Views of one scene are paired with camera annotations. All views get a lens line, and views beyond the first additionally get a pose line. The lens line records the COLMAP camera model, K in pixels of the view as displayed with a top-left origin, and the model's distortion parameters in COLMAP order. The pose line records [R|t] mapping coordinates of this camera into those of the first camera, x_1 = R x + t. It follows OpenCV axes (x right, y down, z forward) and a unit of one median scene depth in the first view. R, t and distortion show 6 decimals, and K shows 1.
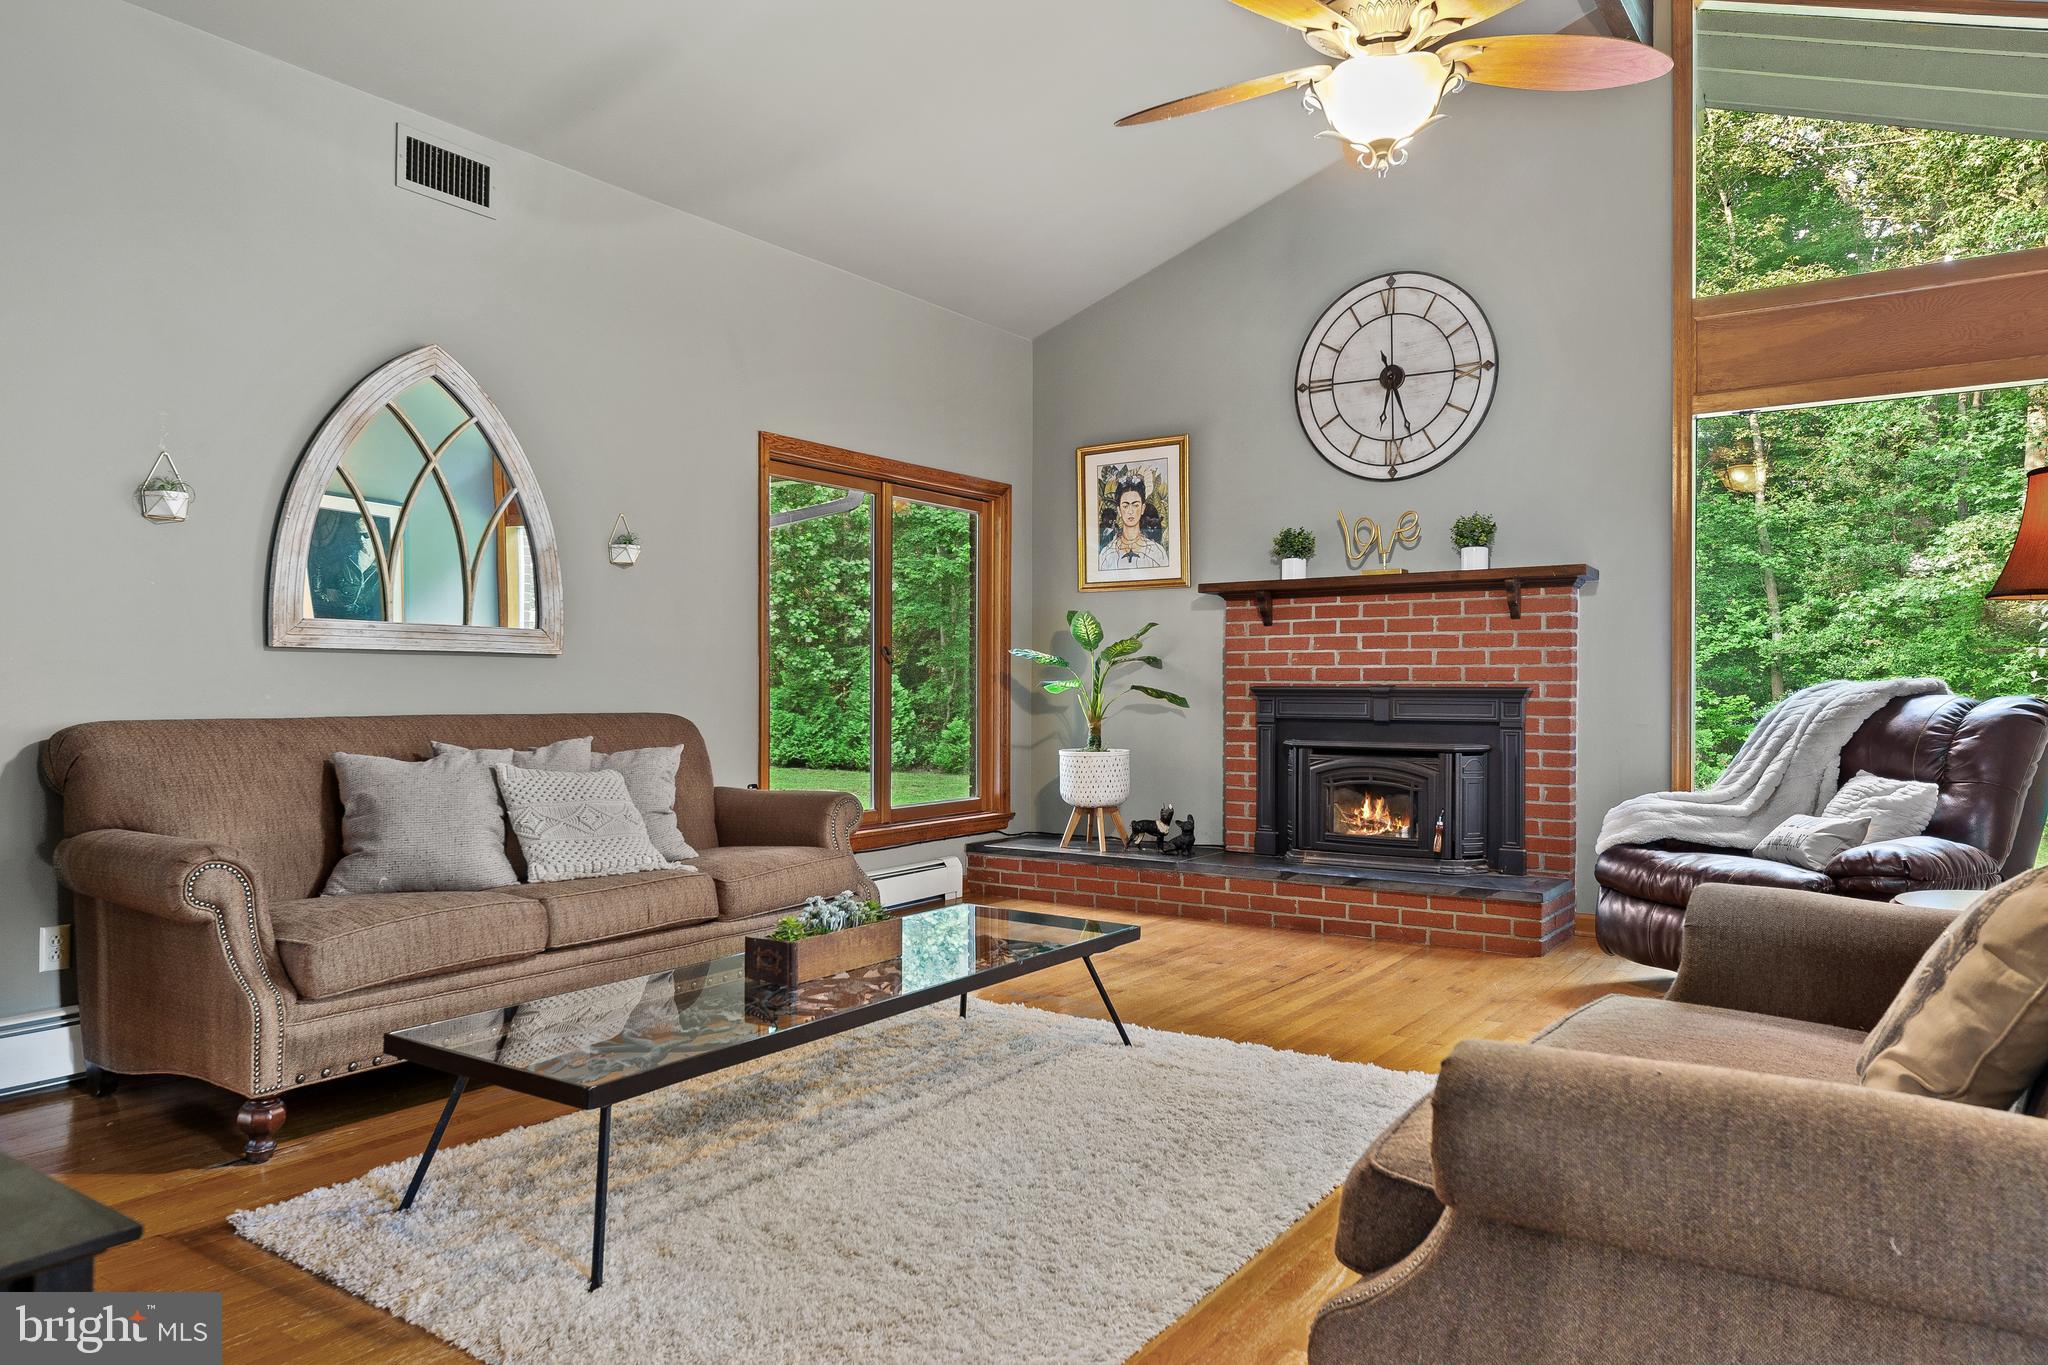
lens RADIAL K [[1338.3, 0, 1024.0], [0, 1338.3, 682.5], [0, 0, 1]] dist [0.003473, 0.001150]
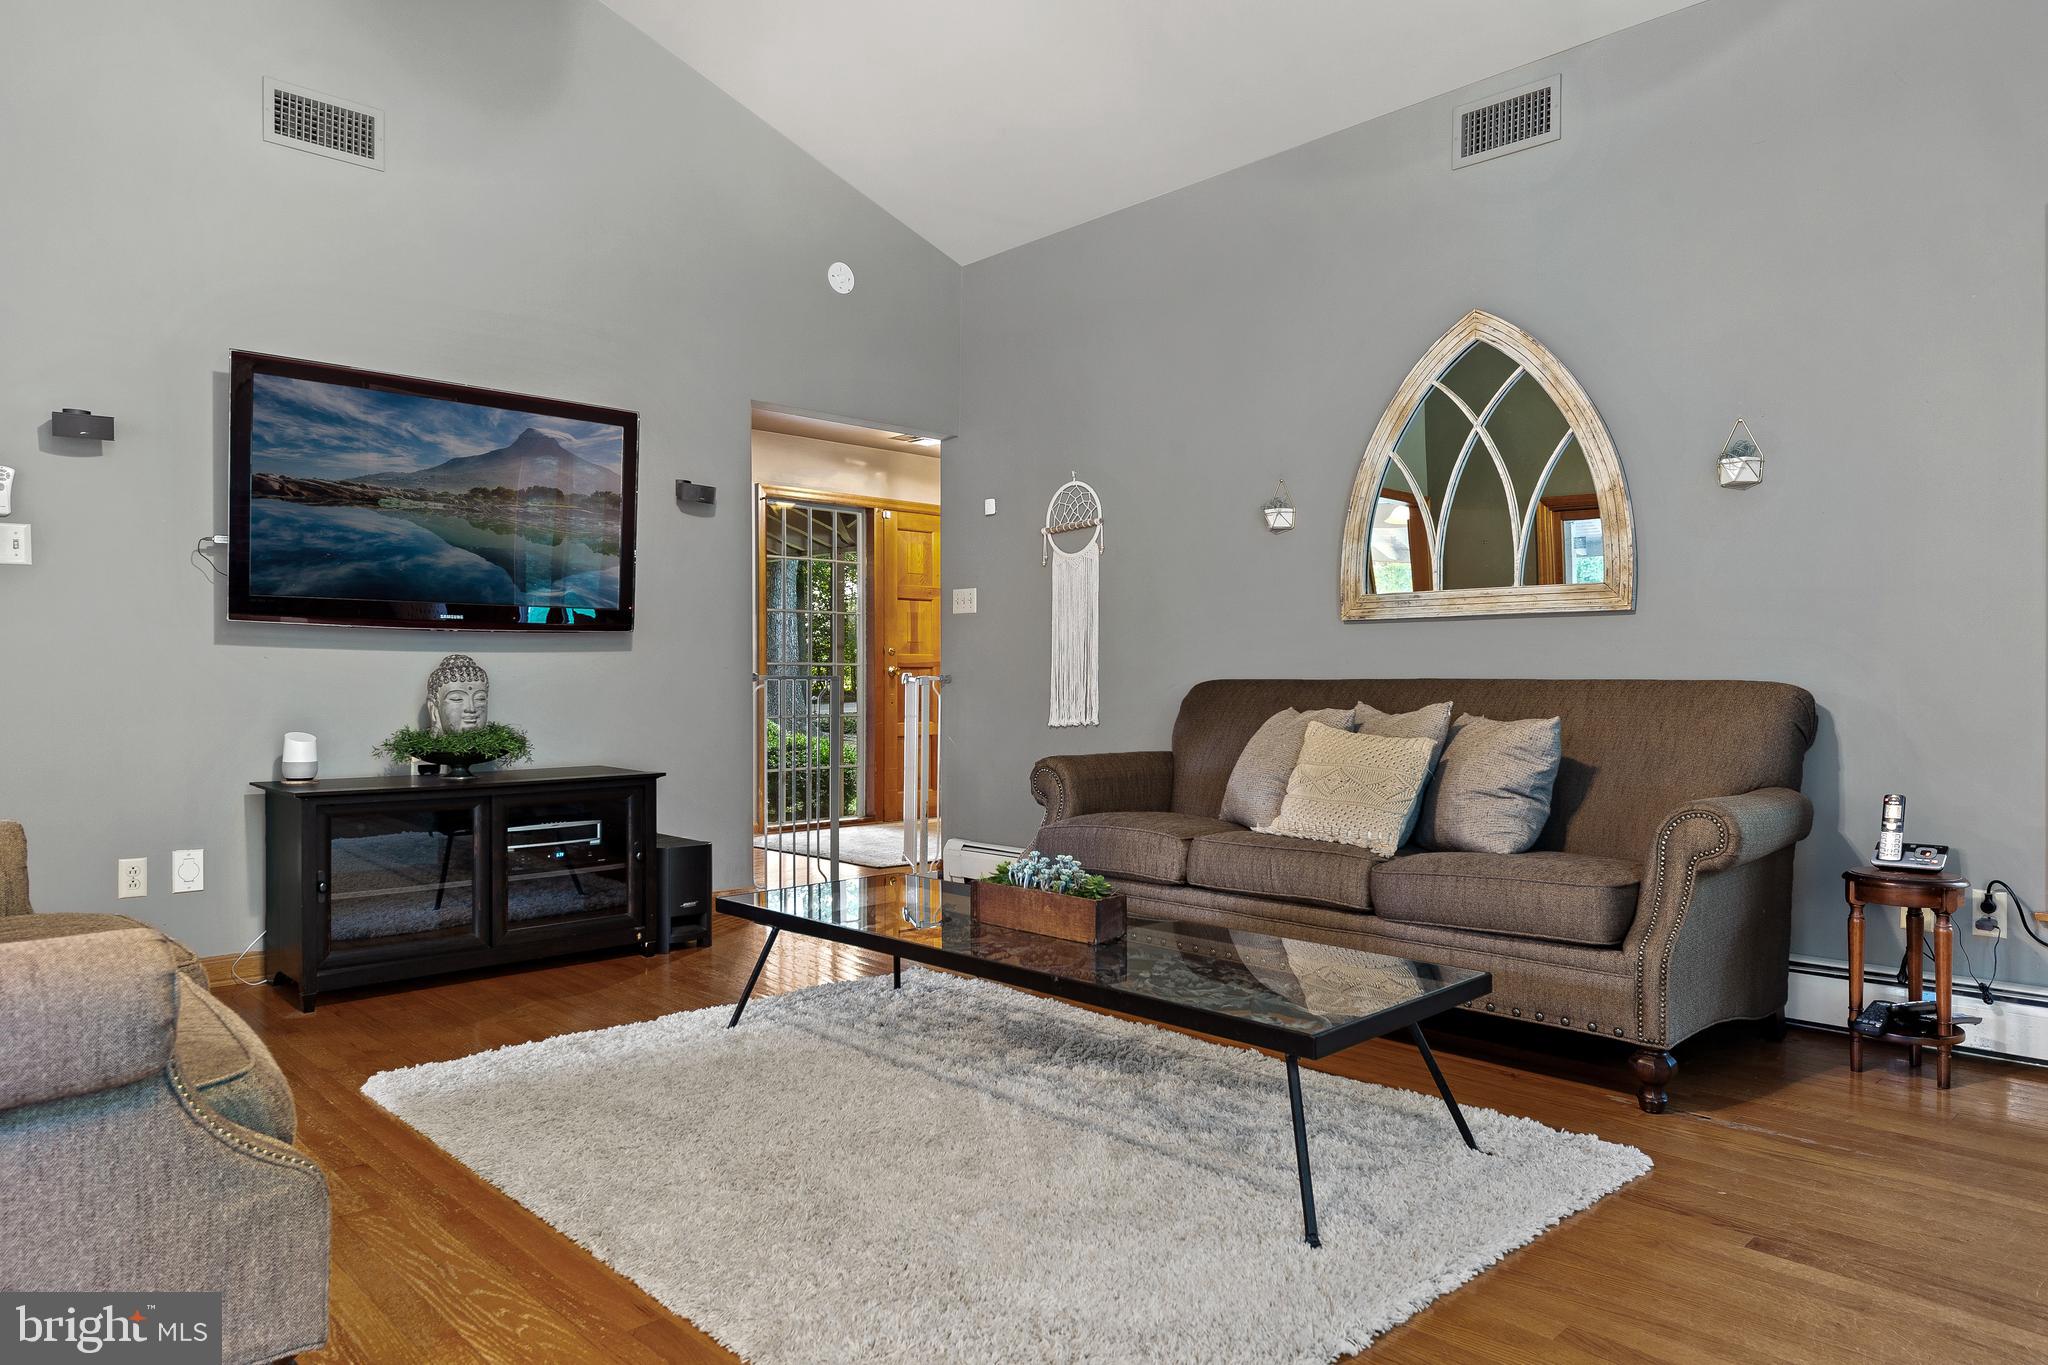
lens RADIAL K [[1277.5, 0, 1024.0], [0, 1277.5, 682.5], [0, 0, 1]] dist [0.003388, 0.000463]
pose [[-0.201950, 0.002174, -0.979393, 0.651076], [0.008696, 0.999962, 0.000427, 0.027119], [0.979357, -0.008431, -0.201961, 0.989018]]
